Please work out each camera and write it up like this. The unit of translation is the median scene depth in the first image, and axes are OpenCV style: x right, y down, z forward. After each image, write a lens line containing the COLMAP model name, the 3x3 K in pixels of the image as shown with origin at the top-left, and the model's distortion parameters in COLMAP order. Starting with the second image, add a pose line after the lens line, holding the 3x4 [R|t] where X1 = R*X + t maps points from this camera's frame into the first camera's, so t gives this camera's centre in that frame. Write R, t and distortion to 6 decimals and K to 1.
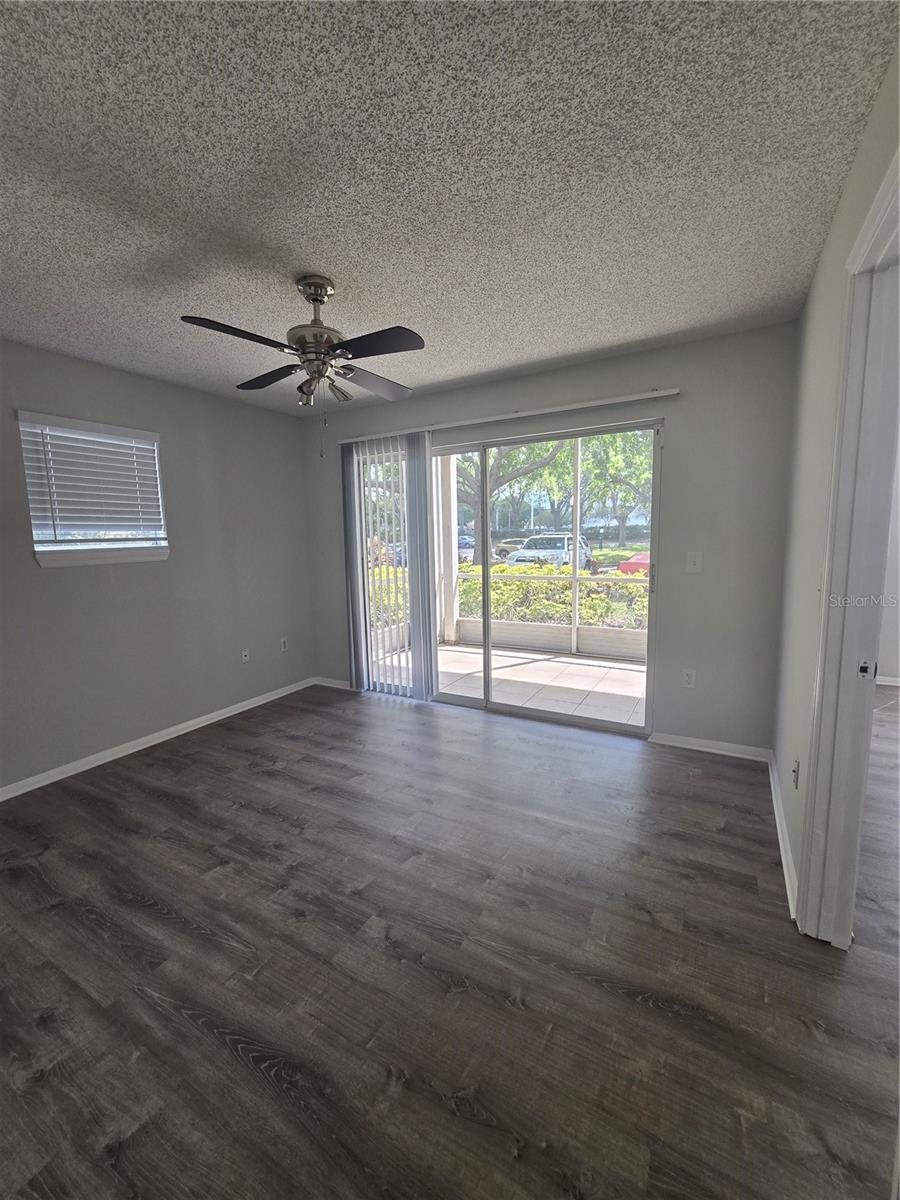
lens RADIAL K [[490.7, 0, 447.9], [0, 490.7, 597.9], [0, 0, 1]] dist [-0.001387, 0.000254]
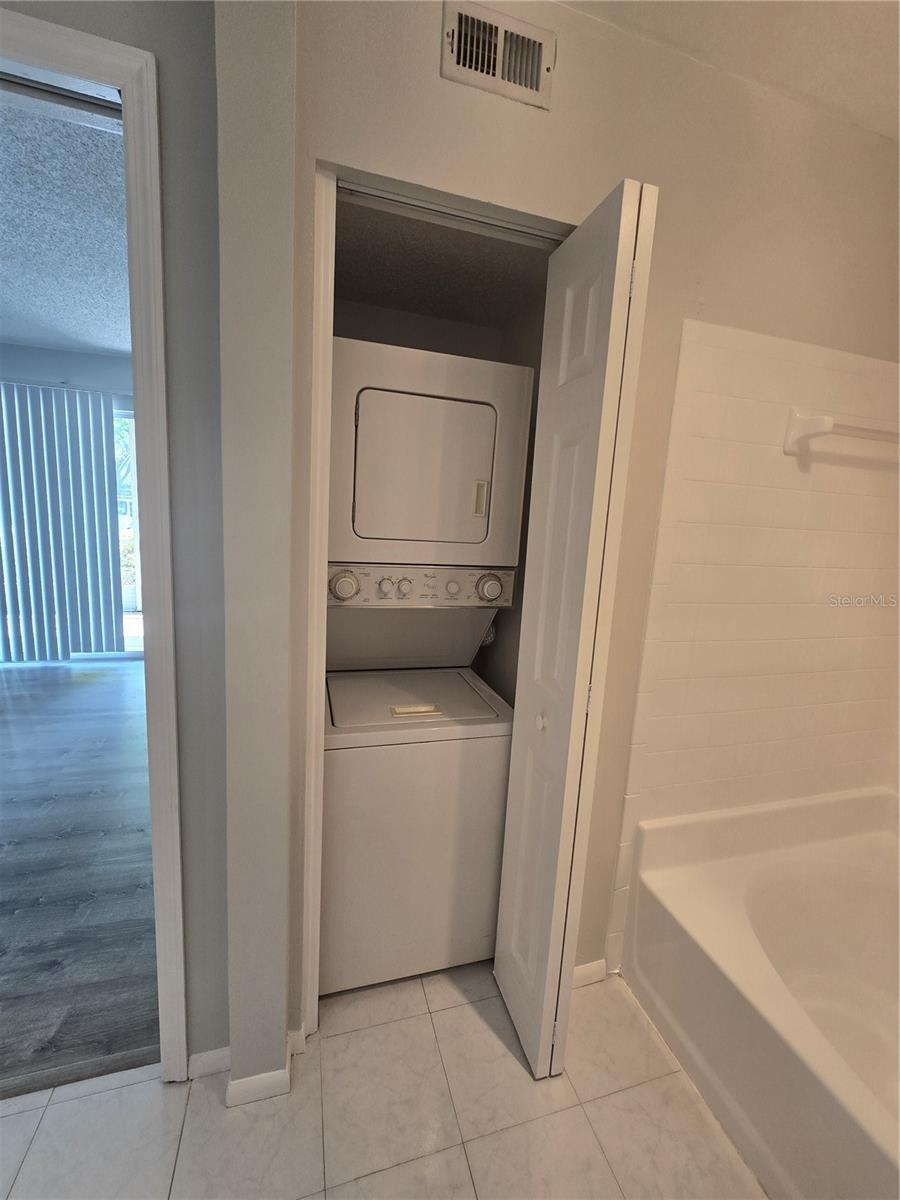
lens RADIAL K [[490.7, 0, 447.9], [0, 490.7, 597.9], [0, 0, 1]] dist [-0.001387, 0.000254]
pose [[0.691685, -0.054546, 0.720136, -0.116167], [0.018570, 0.998157, 0.057768, 0.086441], [-0.721960, -0.026584, 0.691423, -0.557137]]
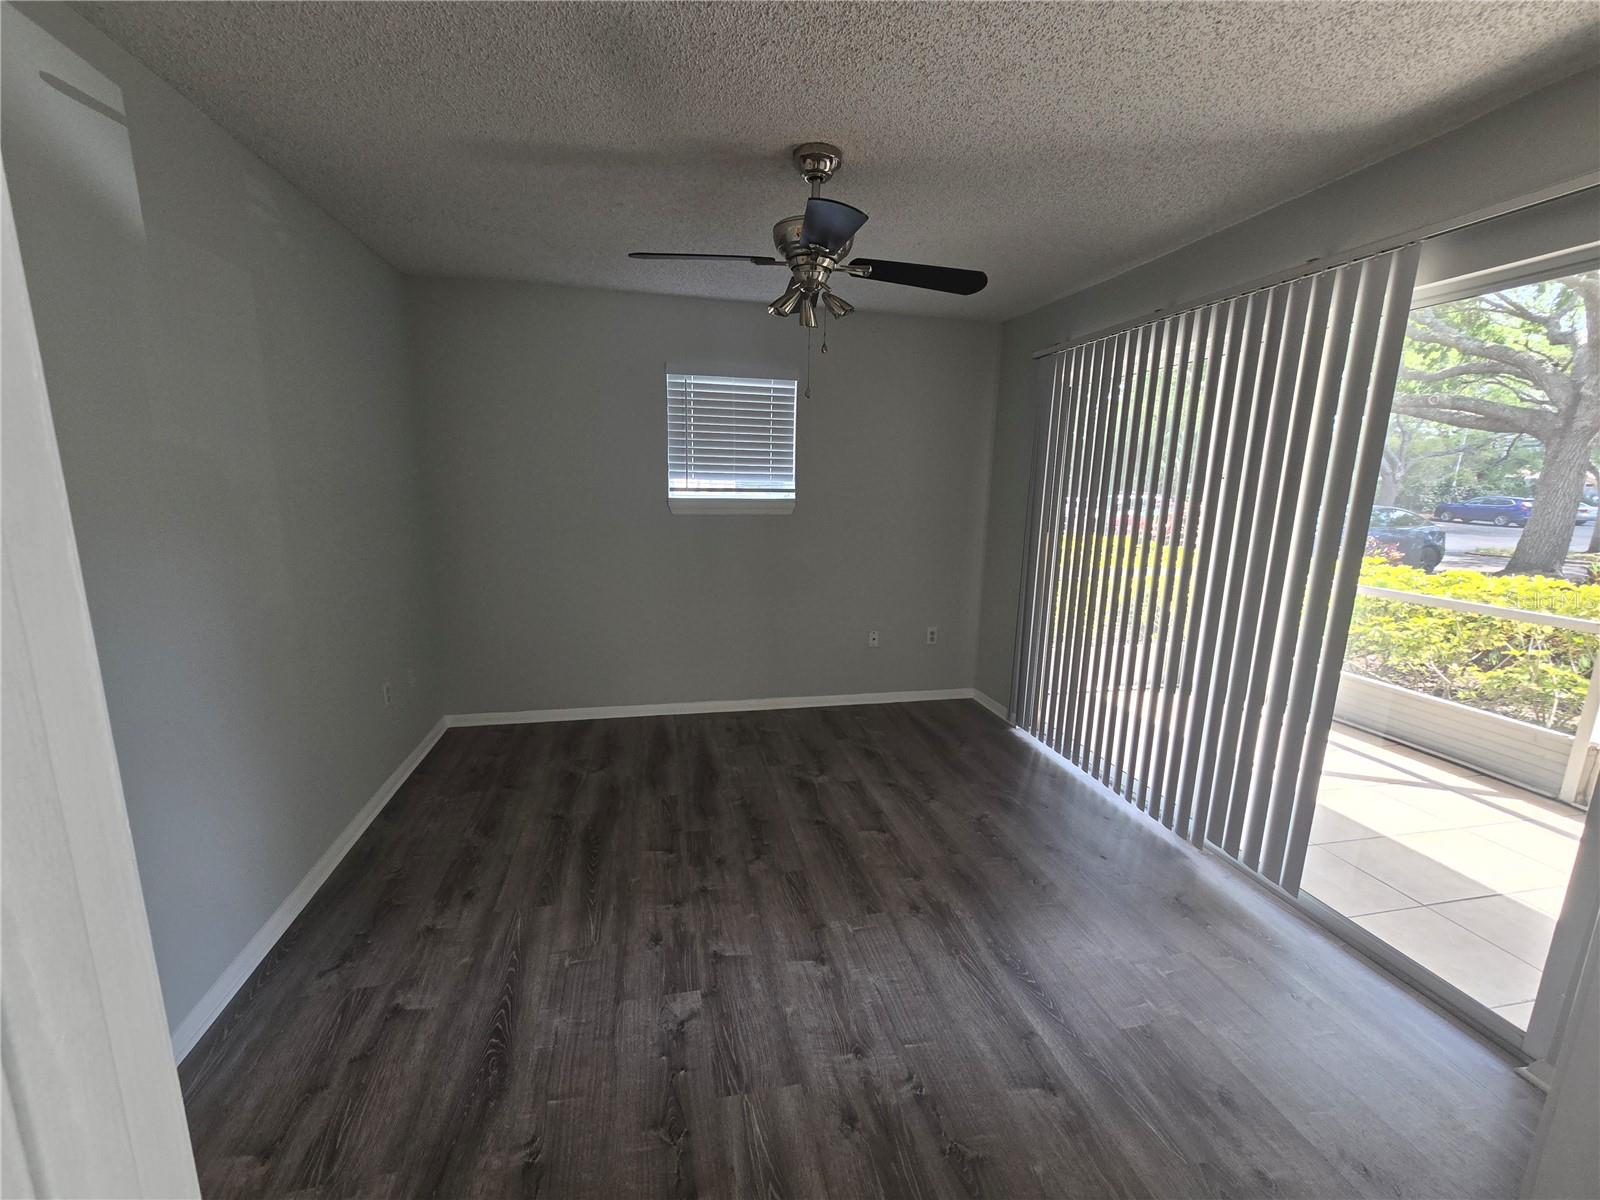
lens RADIAL K [[654.3, 0, 793.9], [0, 654.3, 602.5], [0, 0, 1]] dist [-0.001387, 0.000254]
pose [[0.666763, 0.173933, -0.724689, 0.477969], [-0.129704, 0.984628, 0.116985, -0.089903], [0.733896, 0.015993, 0.679073, 0.301902]]
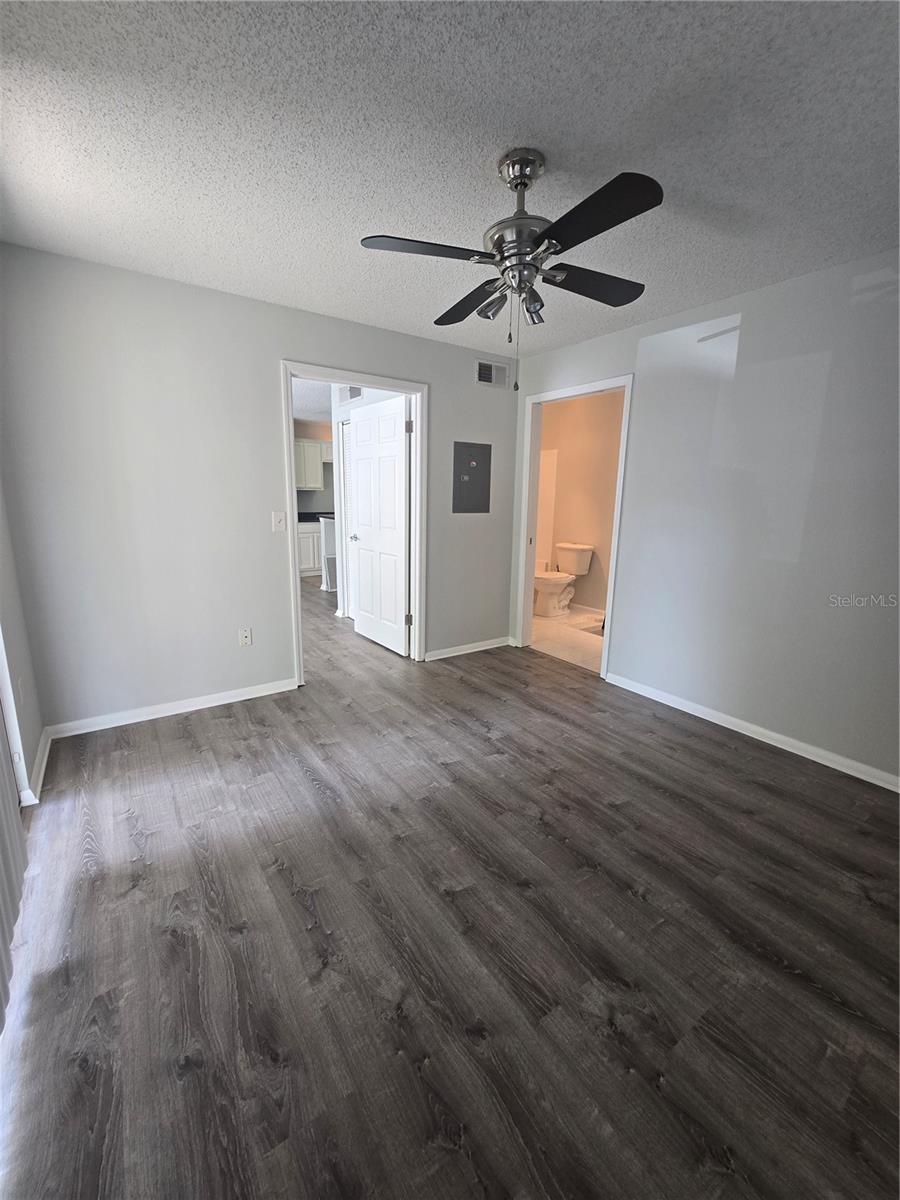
lens RADIAL K [[490.7, 0, 447.9], [0, 490.7, 597.9], [0, 0, 1]] dist [-0.001387, 0.000254]
pose [[-0.901585, -0.082948, 0.424575, -0.504978], [0.059361, 0.948441, 0.311347, -0.207269], [-0.428510, 0.305909, -0.850176, 1.763681]]
